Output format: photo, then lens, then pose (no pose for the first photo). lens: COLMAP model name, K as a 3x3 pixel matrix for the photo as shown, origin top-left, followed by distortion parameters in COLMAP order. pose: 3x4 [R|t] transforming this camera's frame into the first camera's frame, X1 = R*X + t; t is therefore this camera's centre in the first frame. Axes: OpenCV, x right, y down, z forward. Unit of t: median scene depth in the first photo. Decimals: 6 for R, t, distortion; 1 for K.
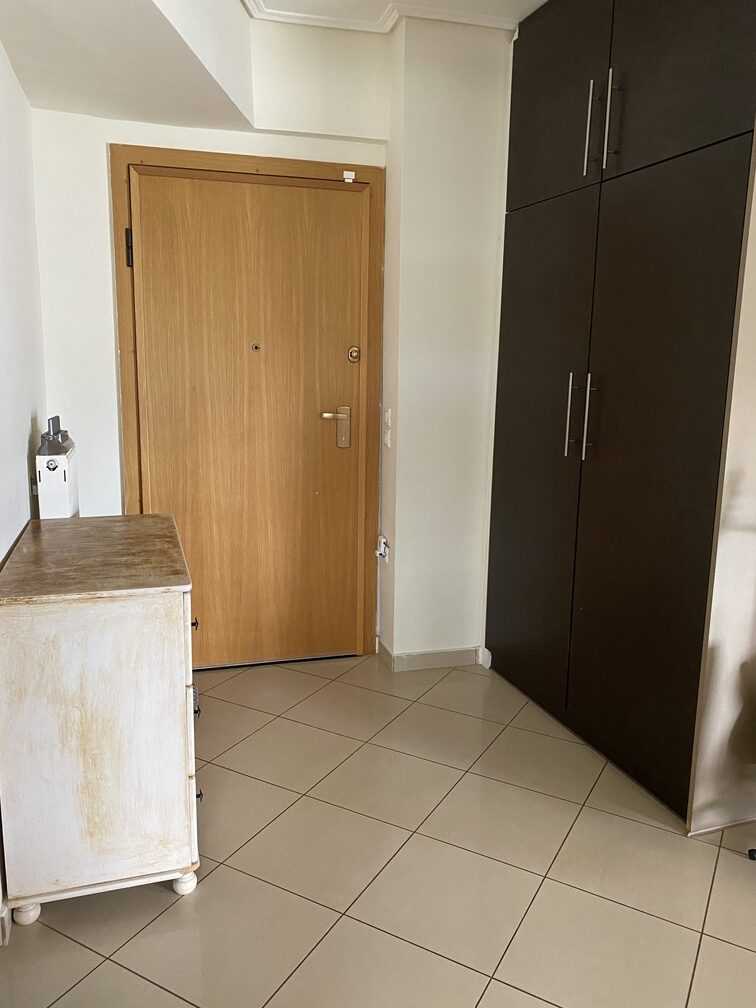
lens RADIAL K [[766.3, 0, 376.8], [0, 766.3, 502.5], [0, 0, 1]] dist [0.041640, -0.057645]
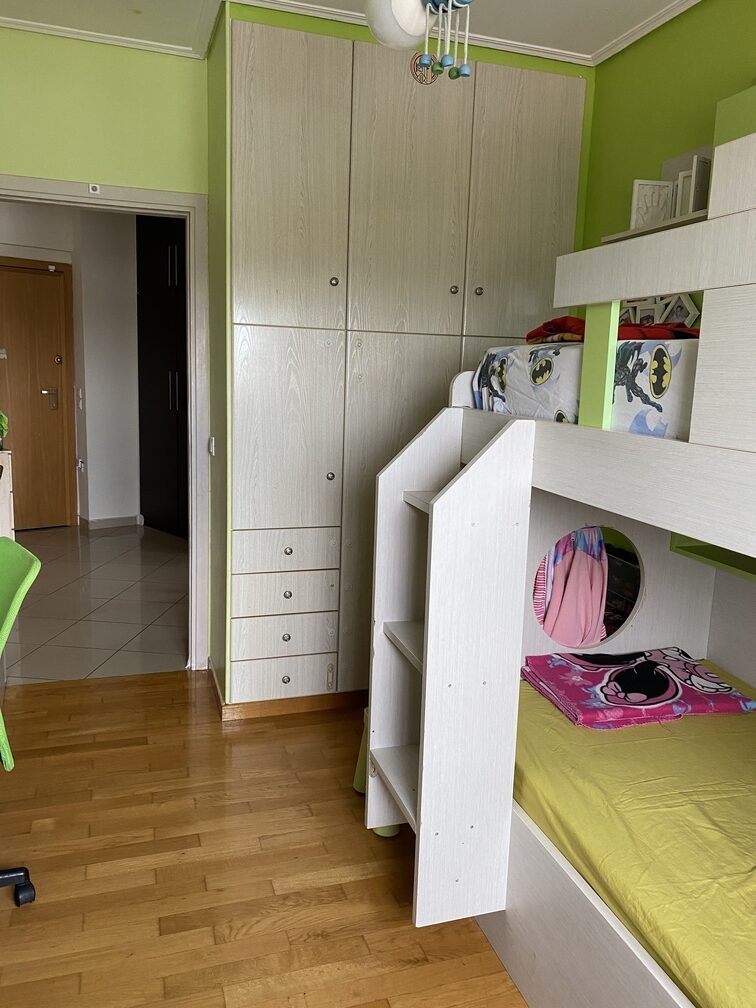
lens RADIAL K [[766.3, 0, 372.2], [0, 766.3, 503.6], [0, 0, 1]] dist [0.041640, -0.057645]
pose [[0.918447, -0.050216, 0.392343, -0.082119], [0.046570, 0.998738, 0.018812, 0.158419], [-0.392793, 0.000993, 0.919627, -1.034698]]
